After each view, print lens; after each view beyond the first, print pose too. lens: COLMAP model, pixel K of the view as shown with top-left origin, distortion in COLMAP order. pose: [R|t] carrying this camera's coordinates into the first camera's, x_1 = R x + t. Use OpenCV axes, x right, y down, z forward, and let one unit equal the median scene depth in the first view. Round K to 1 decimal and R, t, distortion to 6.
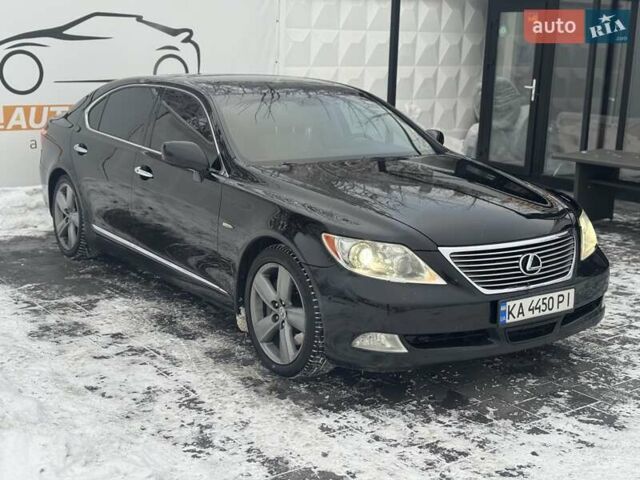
lens RADIAL K [[889.8, 0, 320.0], [0, 889.8, 240.0], [0, 0, 1]] dist [0.199857, -0.406312]
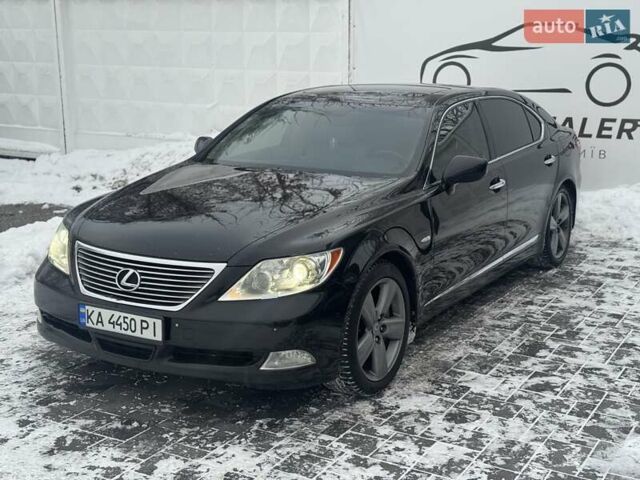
lens RADIAL K [[889.8, 0, 320.0], [0, 889.8, 240.0], [0, 0, 1]] dist [0.199857, -0.406312]
pose [[0.410166, 0.177477, -0.894576, 1.056810], [-0.186759, 0.976441, 0.108088, -0.142007], [0.892684, 0.122736, 0.433648, 0.678914]]
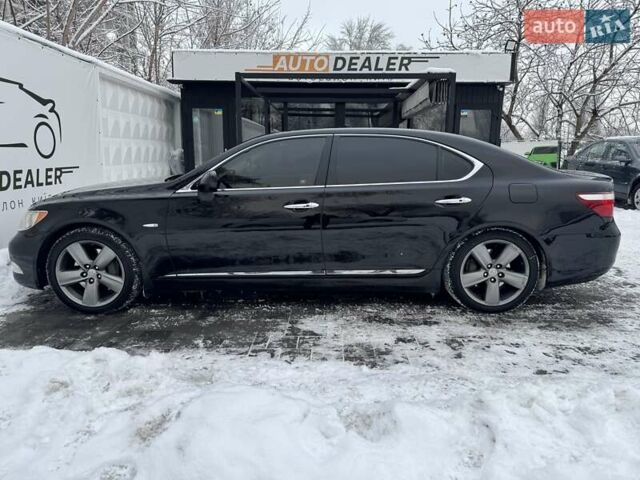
lens RADIAL K [[447.4, 0, 320.0], [0, 447.4, 240.0], [0, 0, 1]] dist [0.046097, -0.062156]
pose [[0.604686, -0.164456, 0.779301, -0.772795], [0.174075, 0.982084, 0.072178, -0.086533], [-0.777209, 0.092011, 0.622479, 0.767310]]
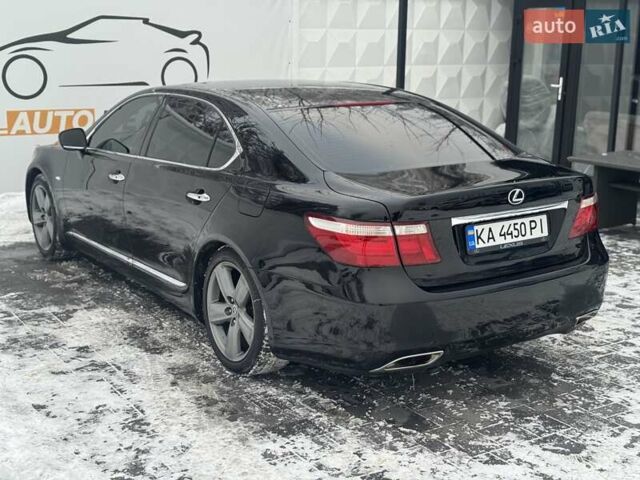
lens RADIAL K [[889.8, 0, 320.0], [0, 889.8, 240.0], [0, 0, 1]] dist [0.199857, -0.406312]
pose [[0.997853, 0.002016, -0.065456, 0.100080], [-0.001867, 0.999995, 0.002349, -0.015250], [0.065460, -0.002221, 0.997853, 0.048308]]
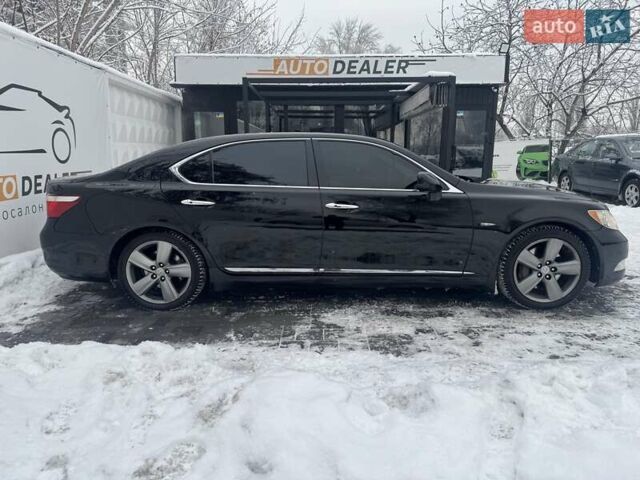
lens RADIAL K [[445.2, 0, 320.0], [0, 445.2, 240.0], [0, 0, 1]] dist [0.055872, -0.076408]
pose [[0.587280, -0.173084, 0.790660, -0.828430], [0.187558, 0.979380, 0.075085, -0.094417], [-0.787353, 0.104199, 0.607634, 0.781291]]
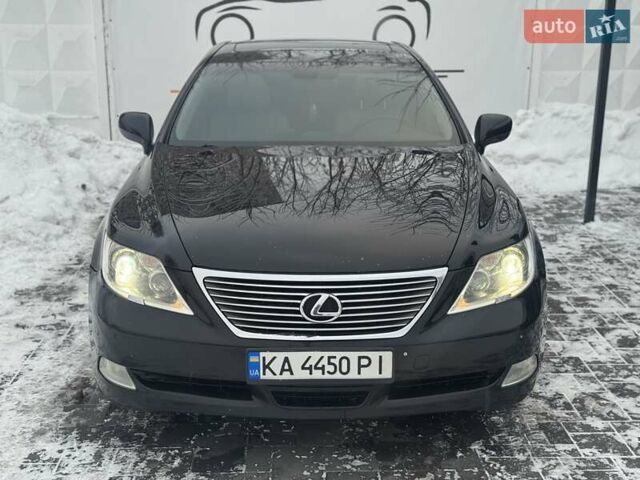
lens RADIAL K [[889.8, 0, 320.0], [0, 889.8, 240.0], [0, 0, 1]] dist [0.199857, -0.406312]
pose [[0.831321, 0.131526, -0.540006, 0.557165], [-0.107001, 0.991295, 0.076720, -0.075735], [0.545395, -0.005998, 0.838157, 0.344023]]
